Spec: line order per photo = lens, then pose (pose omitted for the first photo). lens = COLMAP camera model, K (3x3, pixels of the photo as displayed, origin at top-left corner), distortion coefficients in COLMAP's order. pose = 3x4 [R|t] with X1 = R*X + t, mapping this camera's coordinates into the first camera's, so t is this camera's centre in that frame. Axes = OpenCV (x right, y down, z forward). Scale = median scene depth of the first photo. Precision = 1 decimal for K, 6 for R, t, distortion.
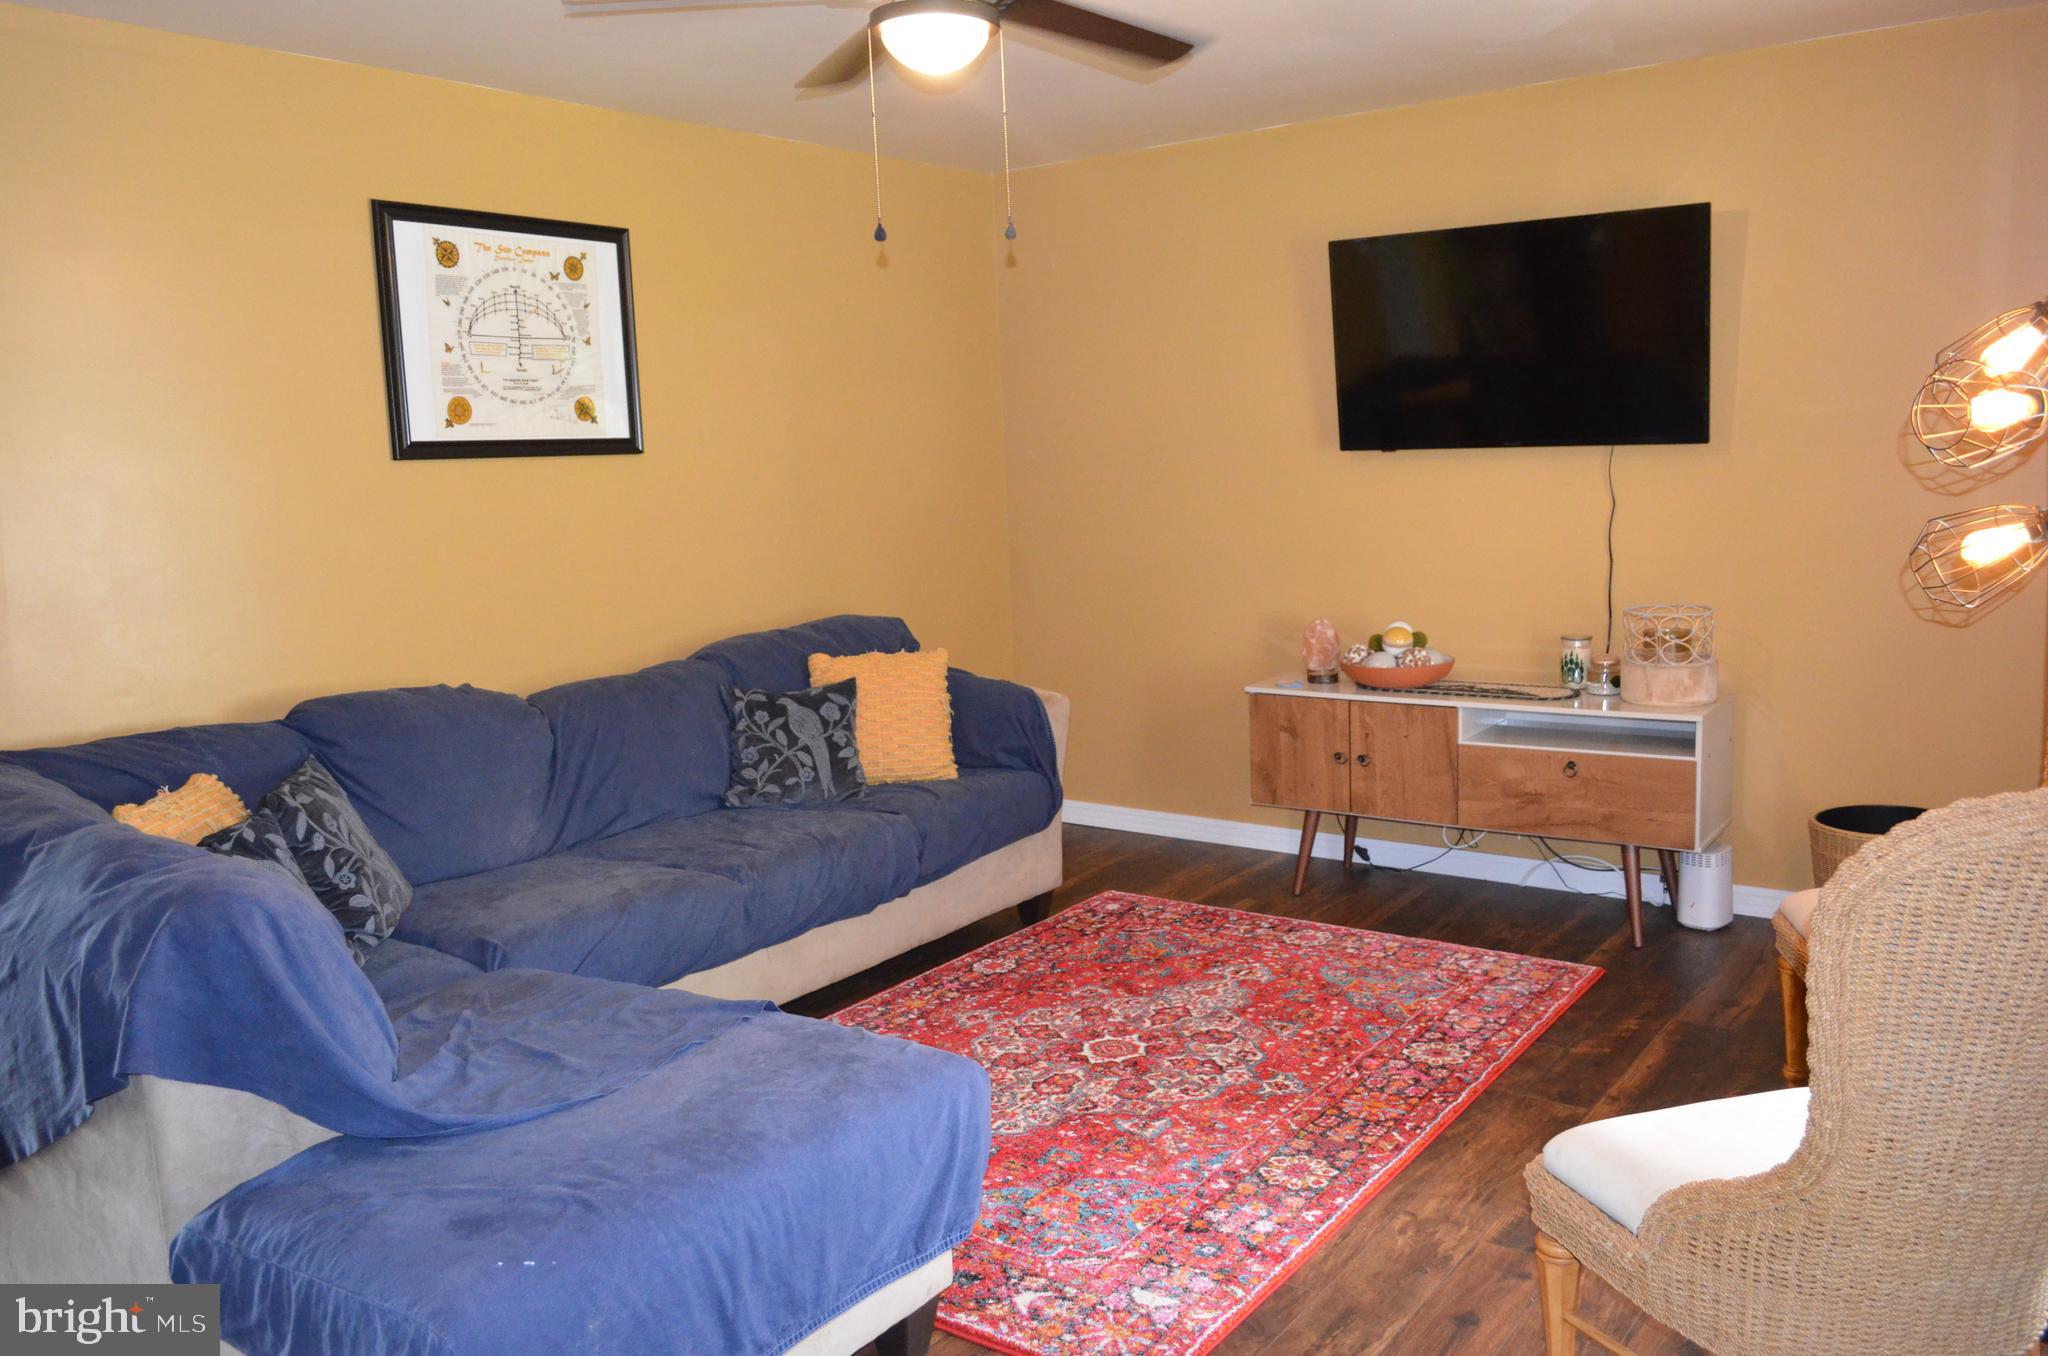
lens RADIAL K [[1595.0, 0, 1037.4], [0, 1595.0, 696.4], [0, 0, 1]] dist [-0.013738, 0.006728]
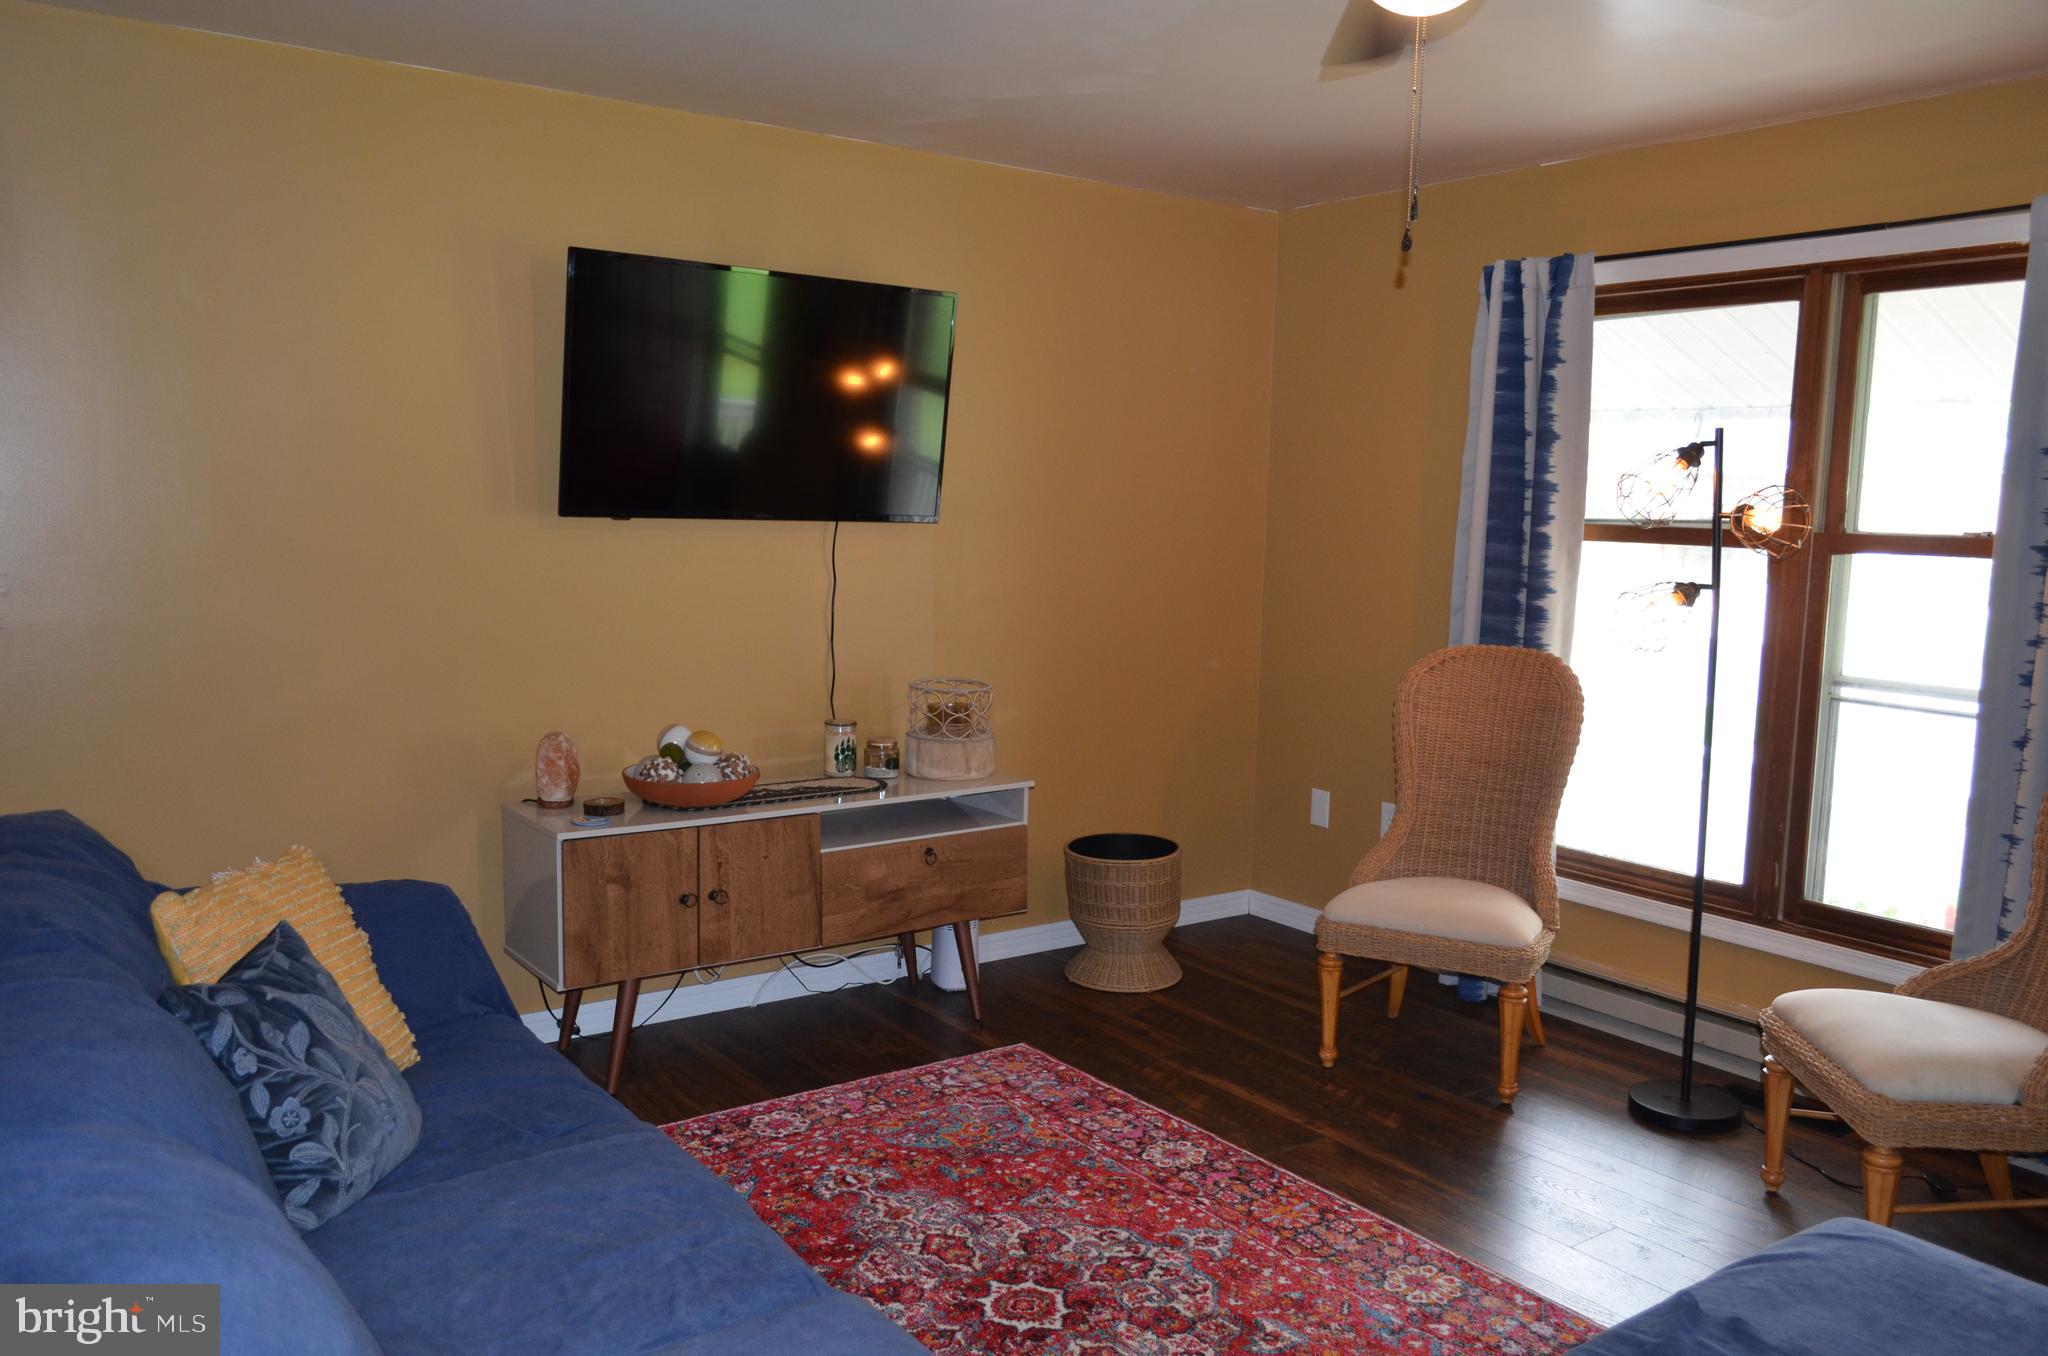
lens RADIAL K [[1595.0, 0, 1037.4], [0, 1595.0, 696.4], [0, 0, 1]] dist [-0.013738, 0.006728]
pose [[0.303187, -0.074025, 0.950051, -0.548459], [0.117333, 0.992292, 0.039872, -0.080076], [-0.945680, 0.099384, 0.309536, 0.623321]]
